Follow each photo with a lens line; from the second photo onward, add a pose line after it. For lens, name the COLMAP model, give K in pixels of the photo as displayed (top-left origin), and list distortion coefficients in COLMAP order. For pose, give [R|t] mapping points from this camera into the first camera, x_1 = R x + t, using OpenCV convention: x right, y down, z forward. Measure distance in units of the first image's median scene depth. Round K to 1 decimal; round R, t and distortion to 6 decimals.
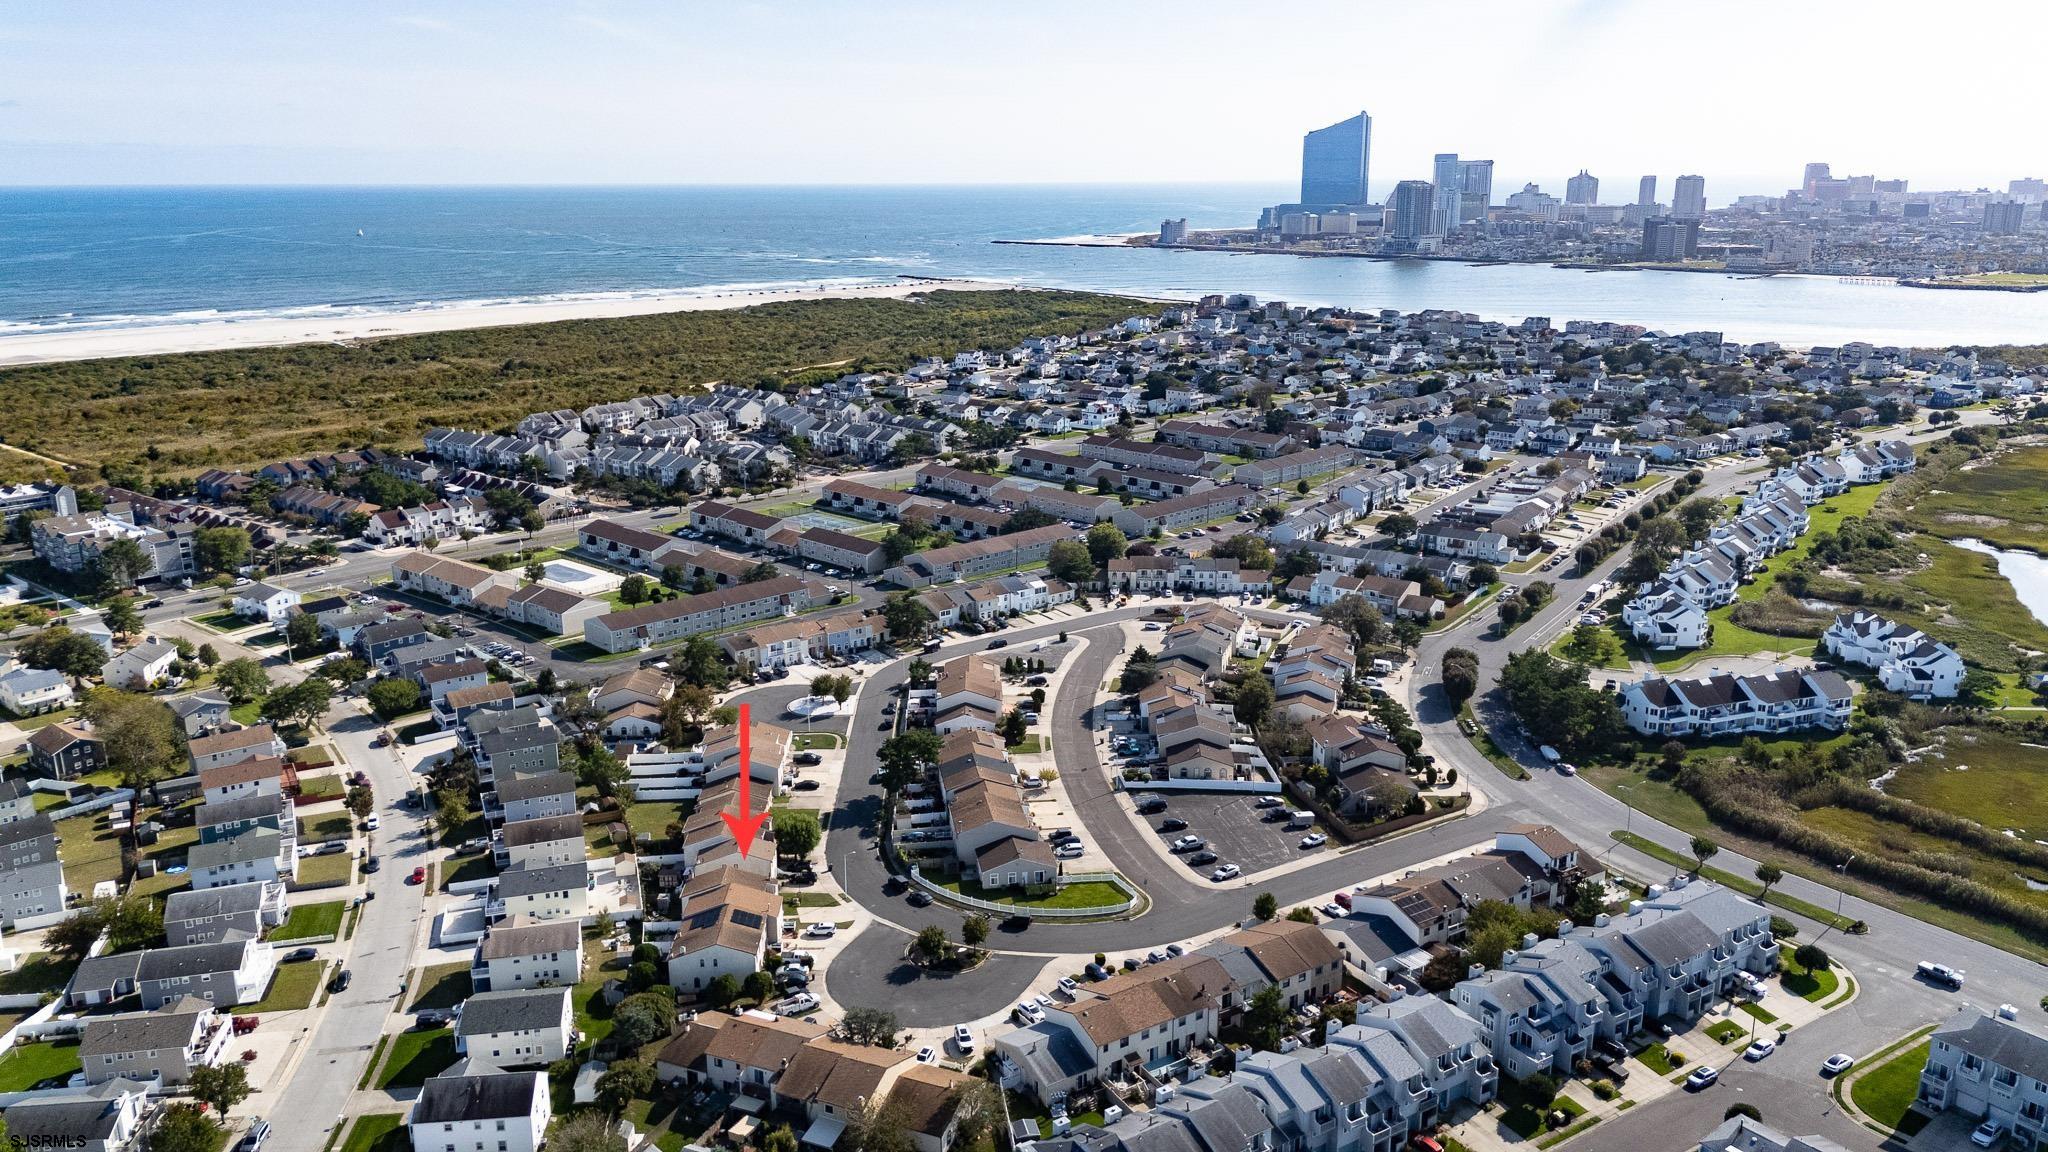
lens RADIAL K [[1480.9, 0, 1030.2], [0, 1480.9, 580.6], [0, 0, 1]] dist [0.091025, -0.118861]
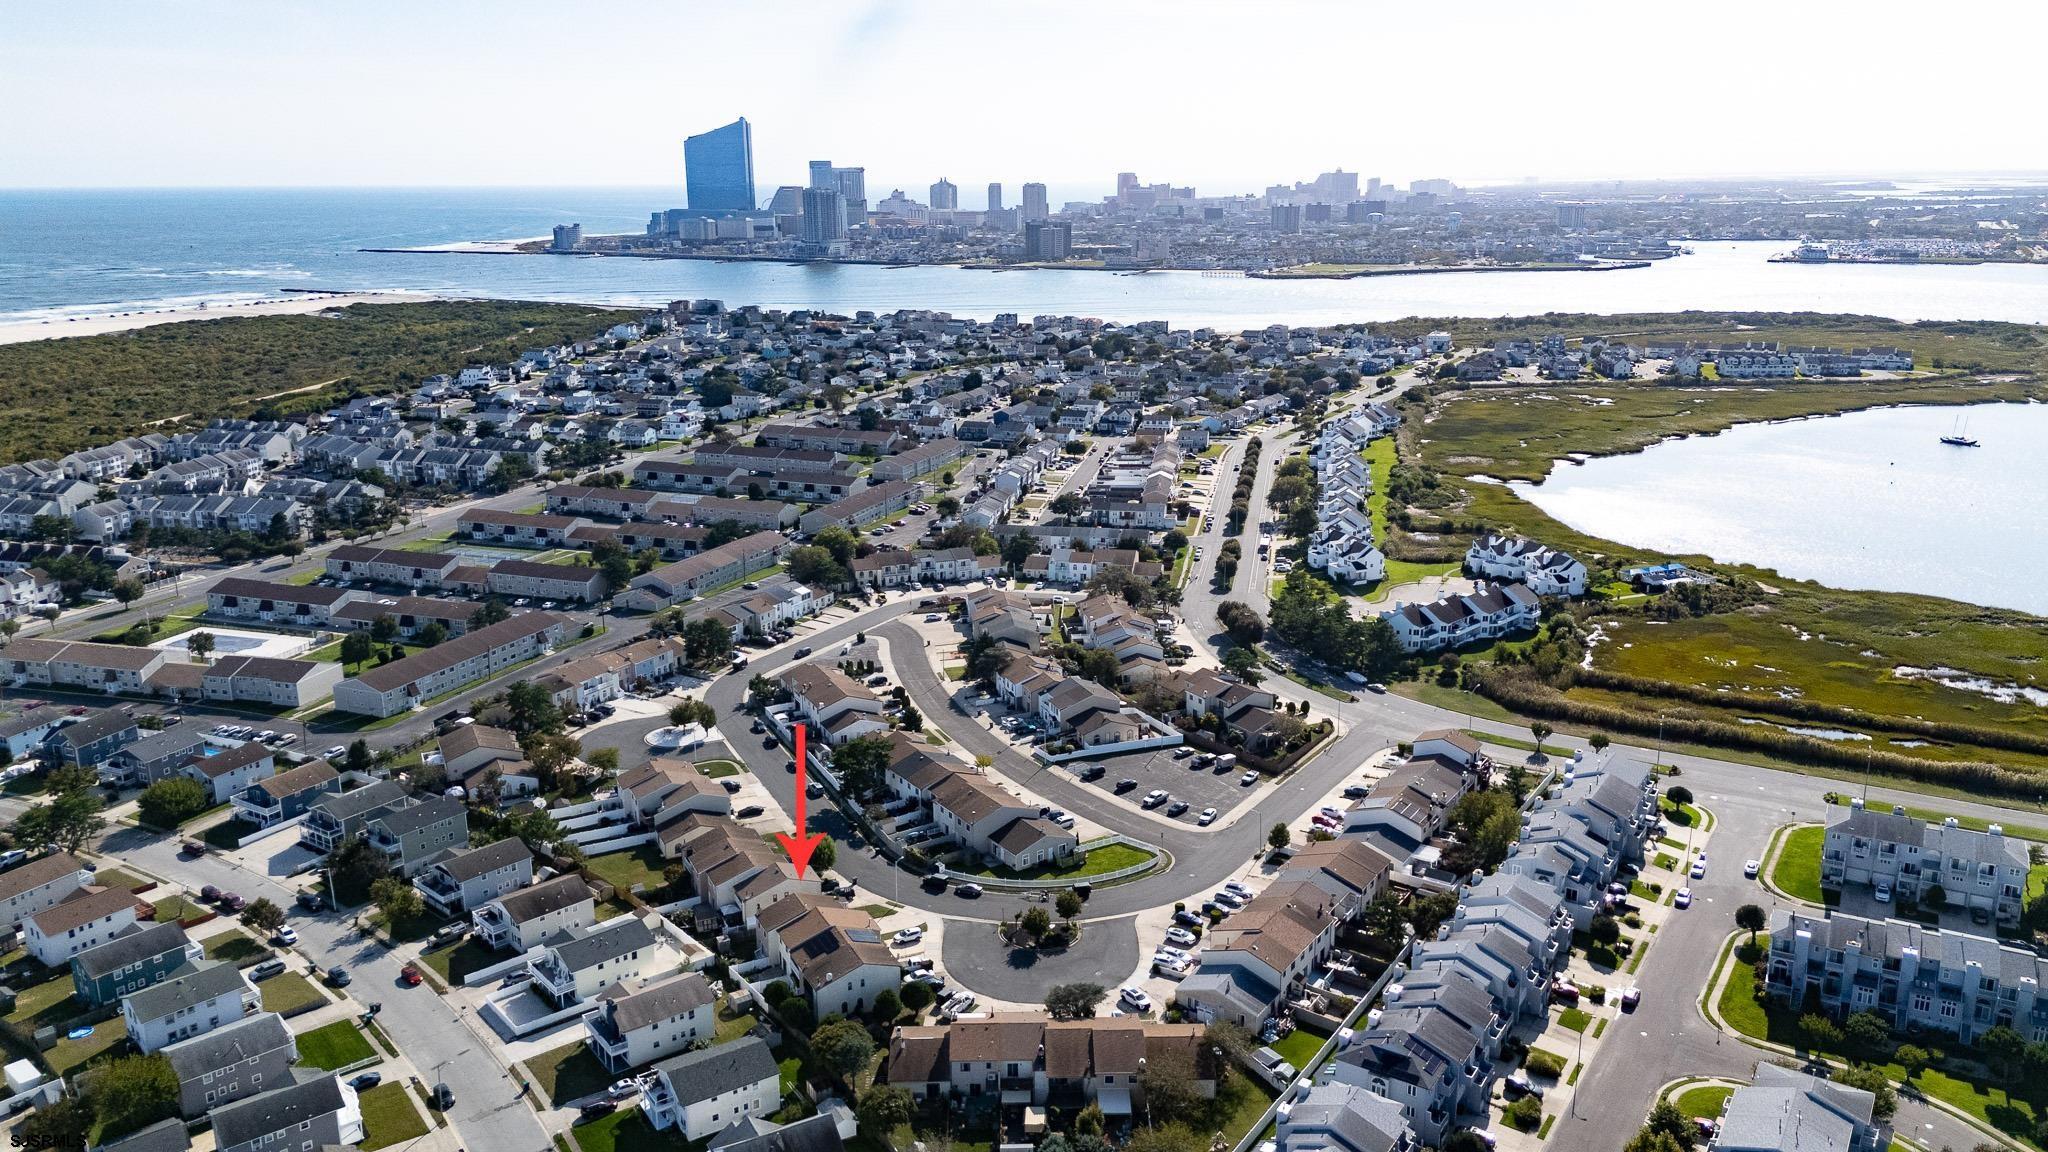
lens RADIAL K [[1480.9, 0, 1030.2], [0, 1480.9, 580.6], [0, 0, 1]] dist [0.091025, -0.118861]
pose [[0.912973, -0.107512, 0.393600, -0.197663], [0.108805, 0.993880, 0.019098, -0.005250], [-0.393245, 0.025390, 0.919083, 0.023101]]
